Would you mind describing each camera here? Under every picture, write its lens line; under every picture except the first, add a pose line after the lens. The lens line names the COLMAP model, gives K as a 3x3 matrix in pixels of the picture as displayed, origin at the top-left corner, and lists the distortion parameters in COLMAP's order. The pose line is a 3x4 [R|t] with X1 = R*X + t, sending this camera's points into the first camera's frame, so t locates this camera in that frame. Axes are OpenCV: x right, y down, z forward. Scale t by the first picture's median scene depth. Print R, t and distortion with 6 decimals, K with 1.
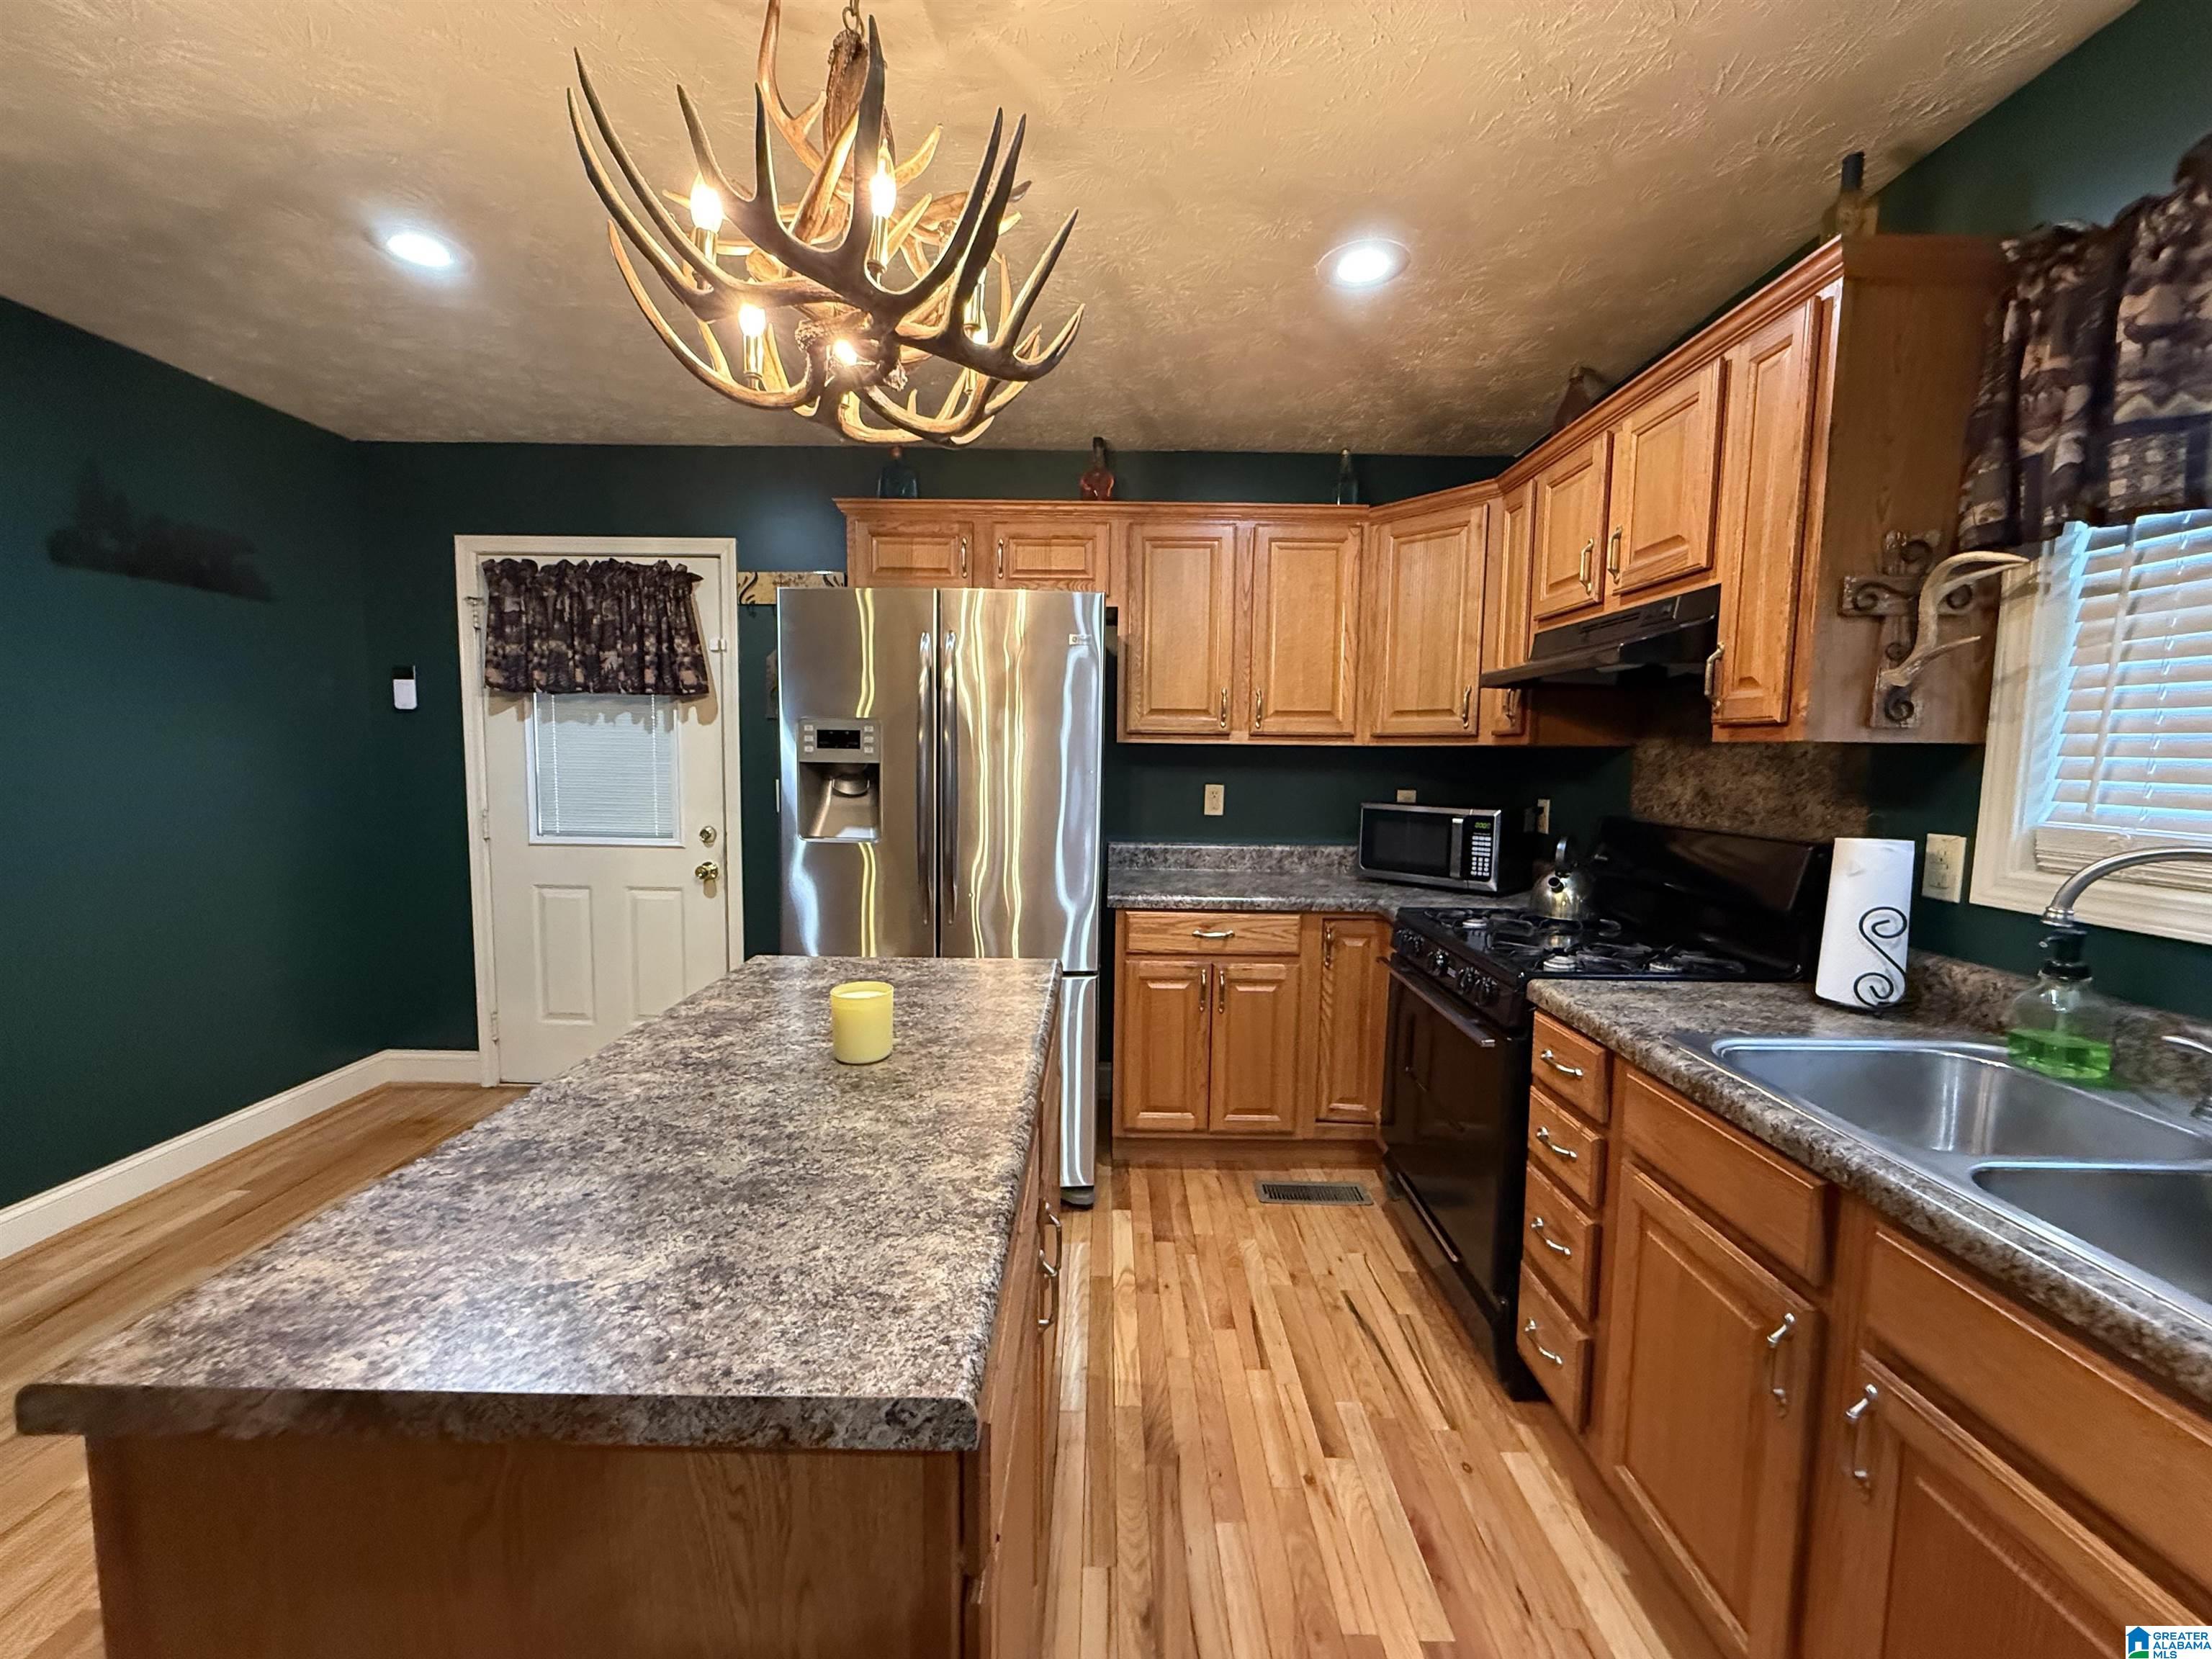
lens RADIAL K [[880.5, 0, 1101.1], [0, 880.5, 830.0], [0, 0, 1]] dist [-0.000940, 0.000538]
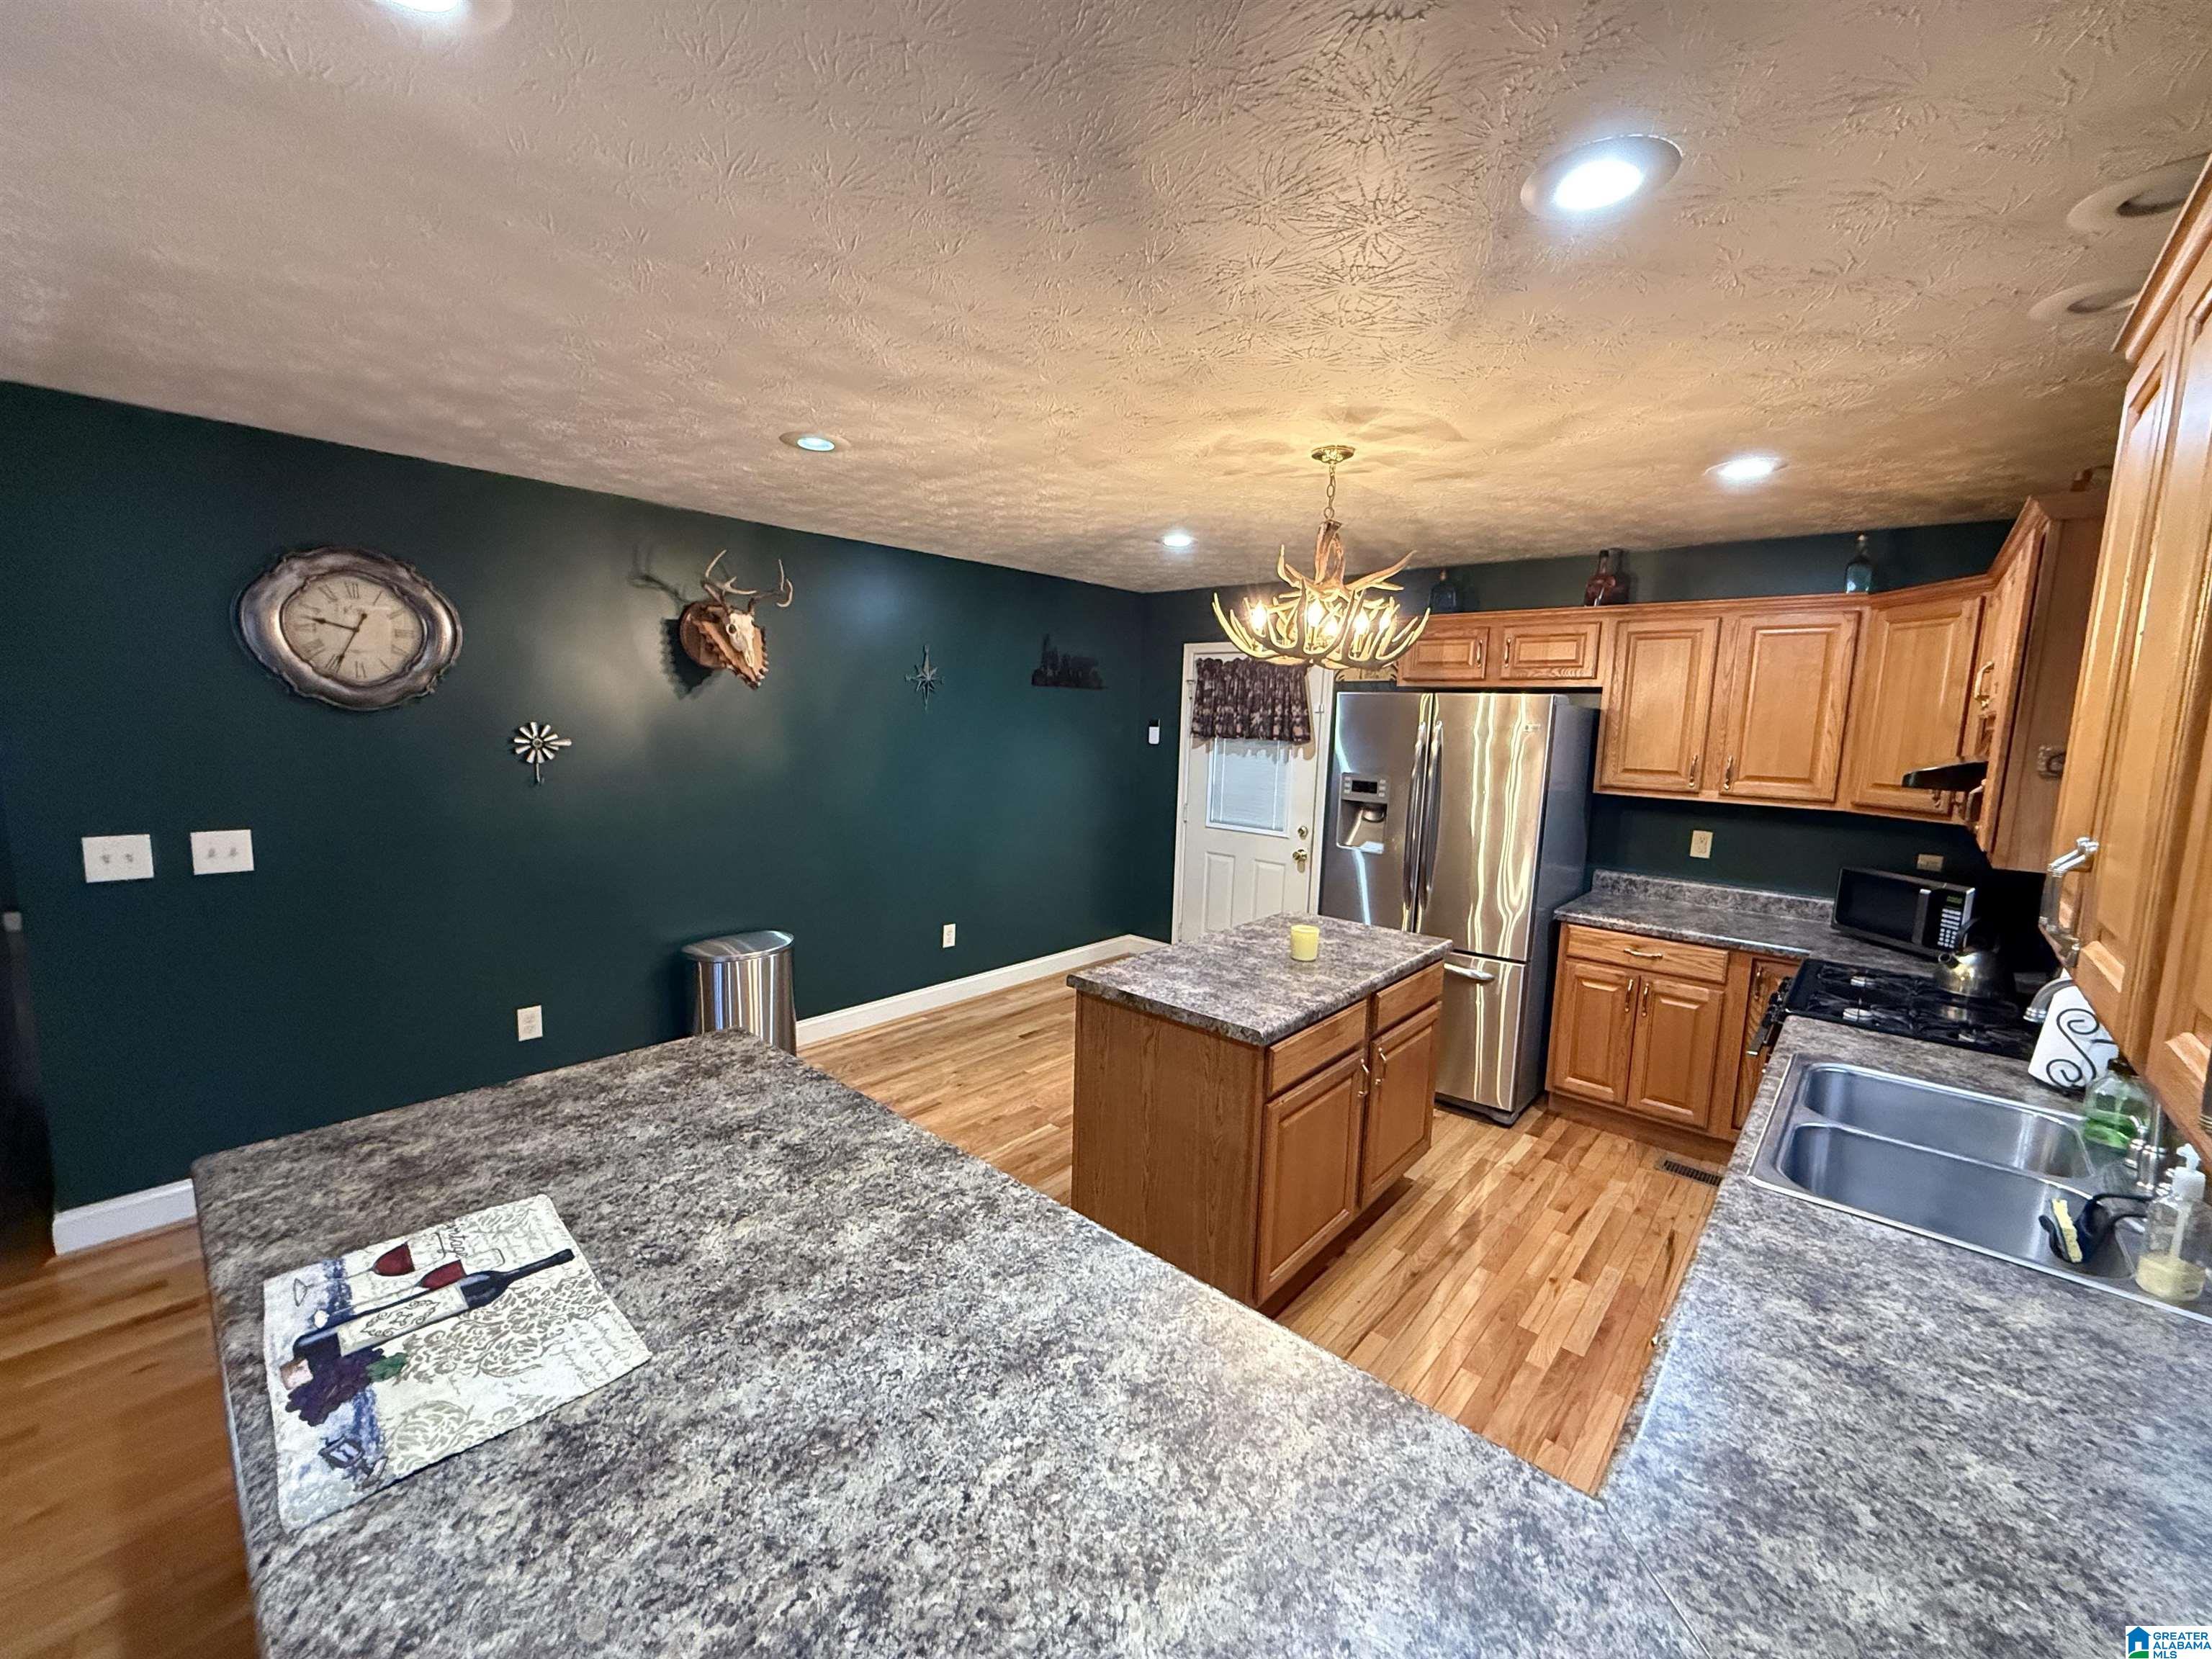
lens RADIAL K [[880.5, 0, 1097.3], [0, 880.5, 828.3], [0, 0, 1]] dist [-0.000940, 0.000538]
pose [[0.746324, 0.094332, -0.658864, 0.360162], [-0.076815, 0.995499, 0.055517, -0.071101], [0.661135, 0.009177, 0.750211, -0.469985]]
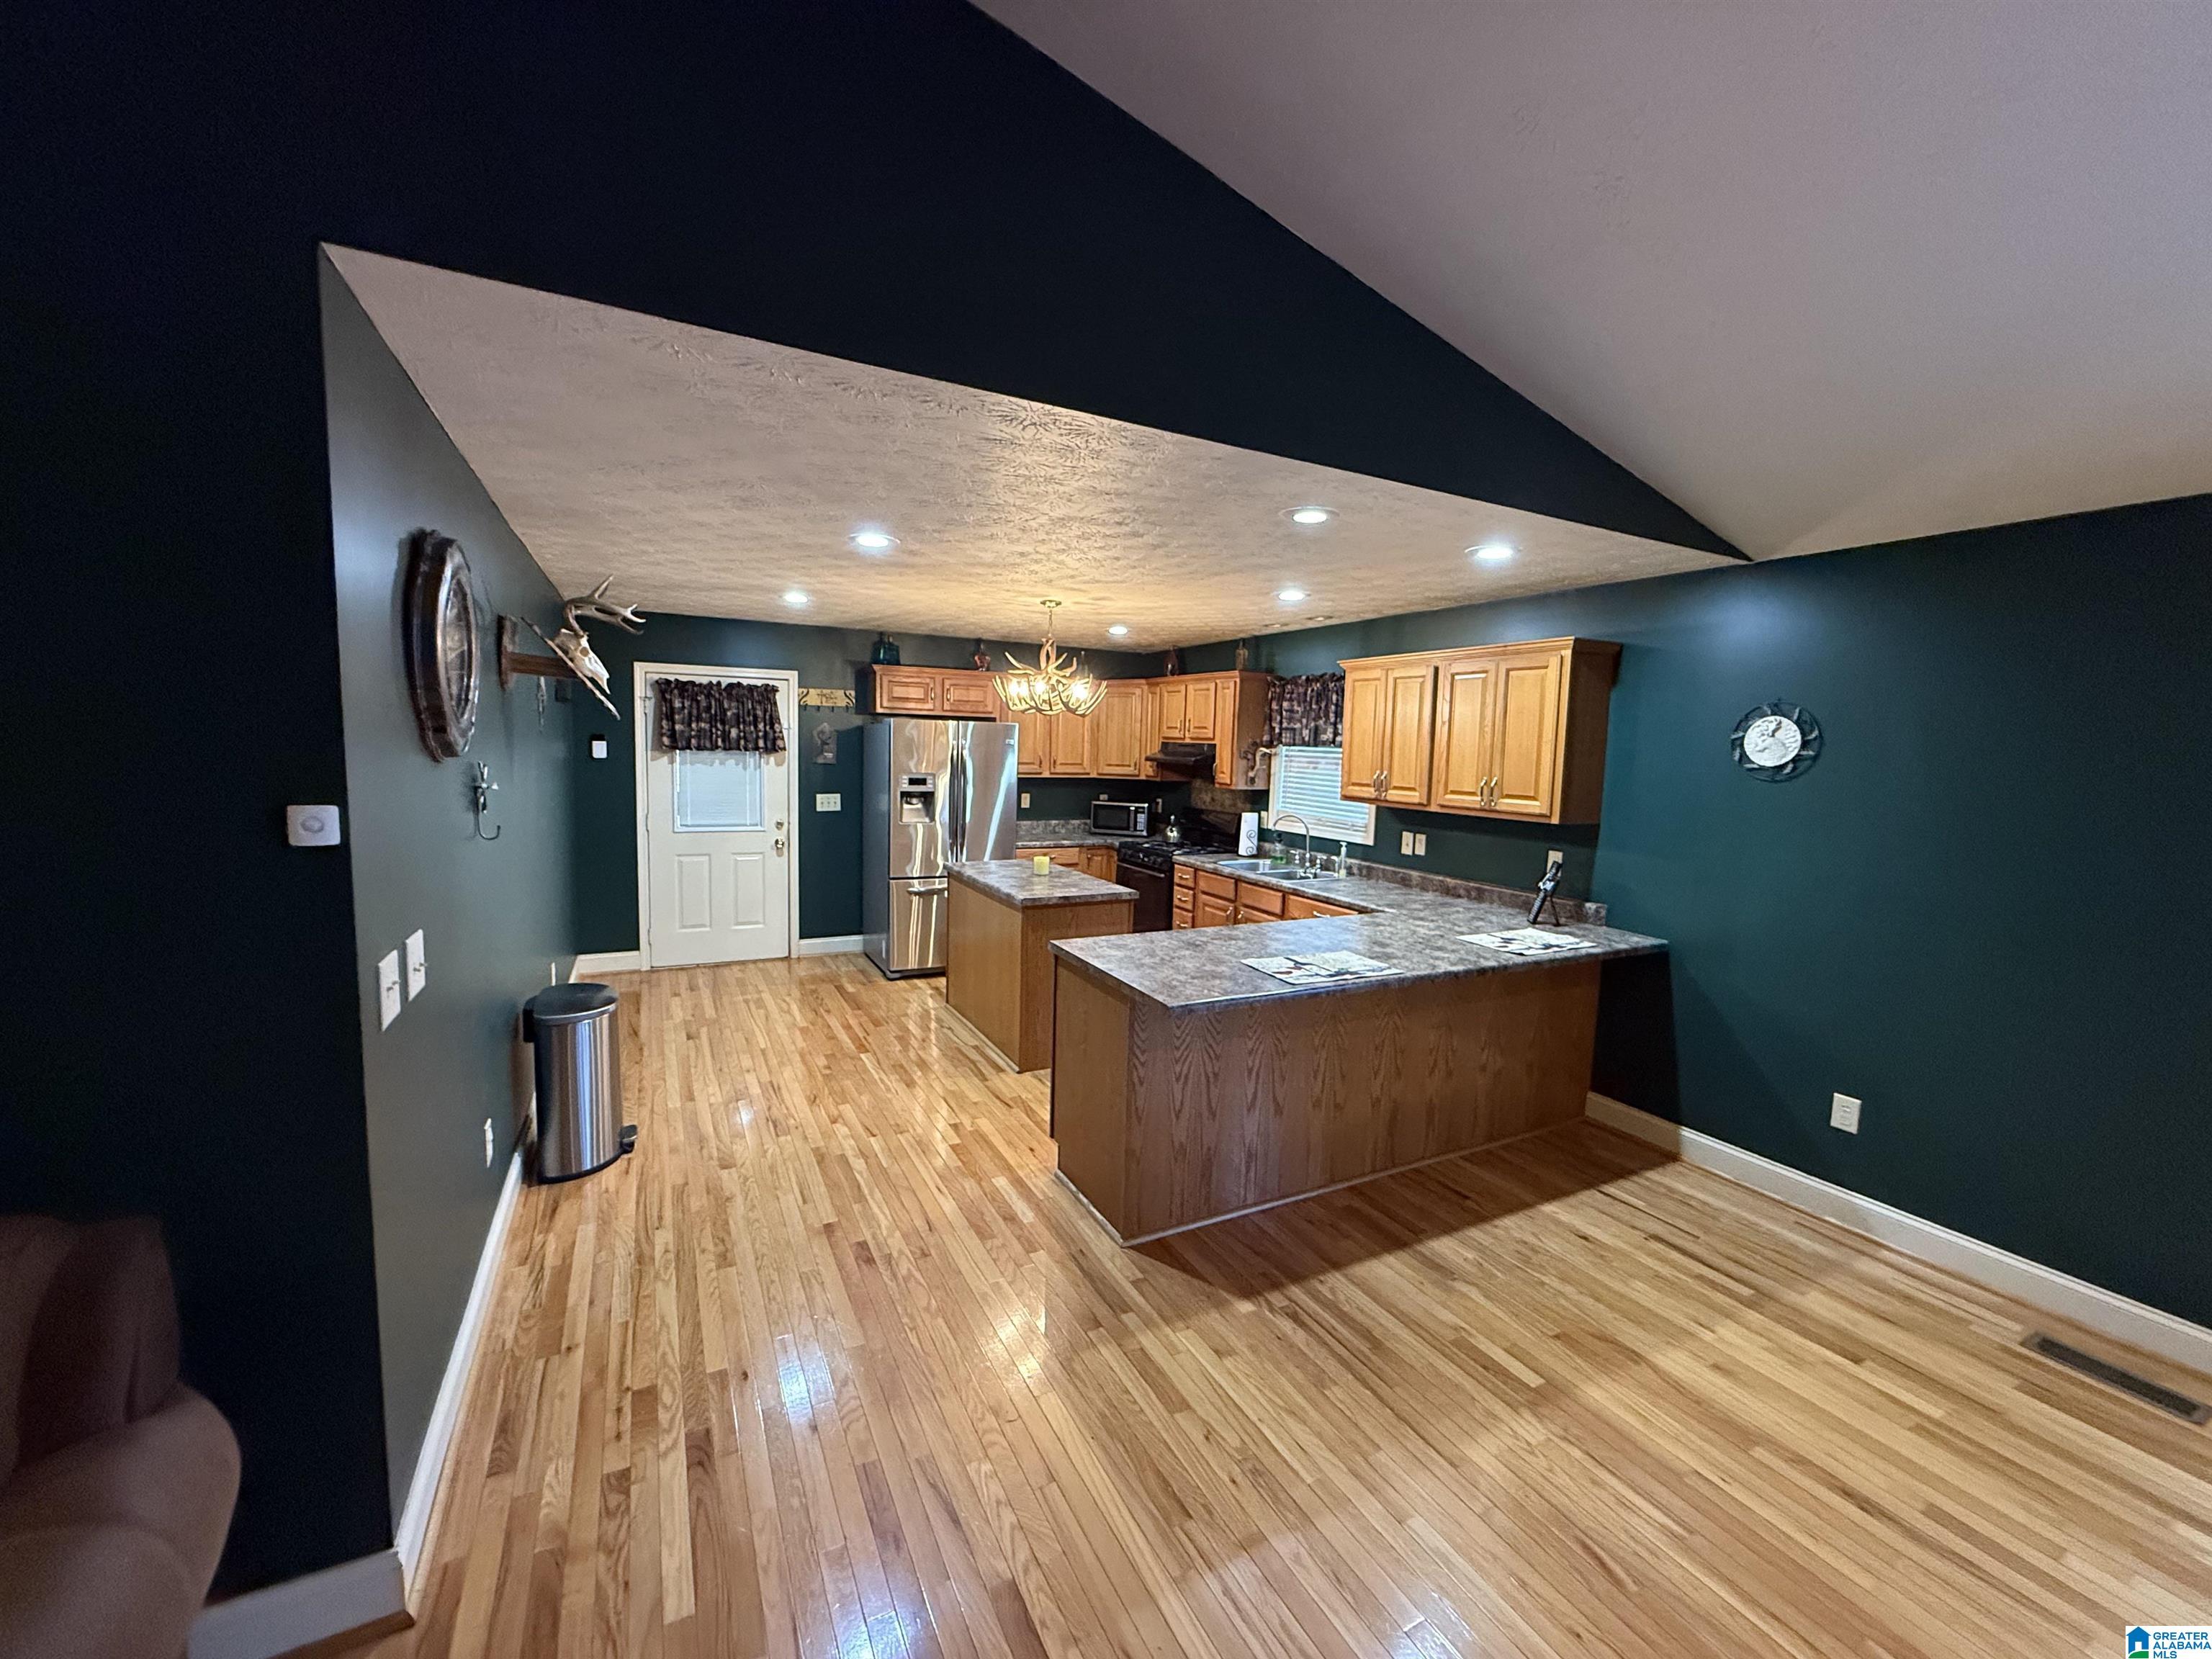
lens RADIAL K [[880.5, 0, 1101.0], [0, 880.5, 827.6], [0, 0, 1]] dist [-0.000940, 0.000538]
pose [[0.886455, -0.032822, 0.461649, -0.872446], [0.023349, 0.999384, 0.026218, -0.025094], [-0.462225, -0.012462, 0.886675, -1.244857]]
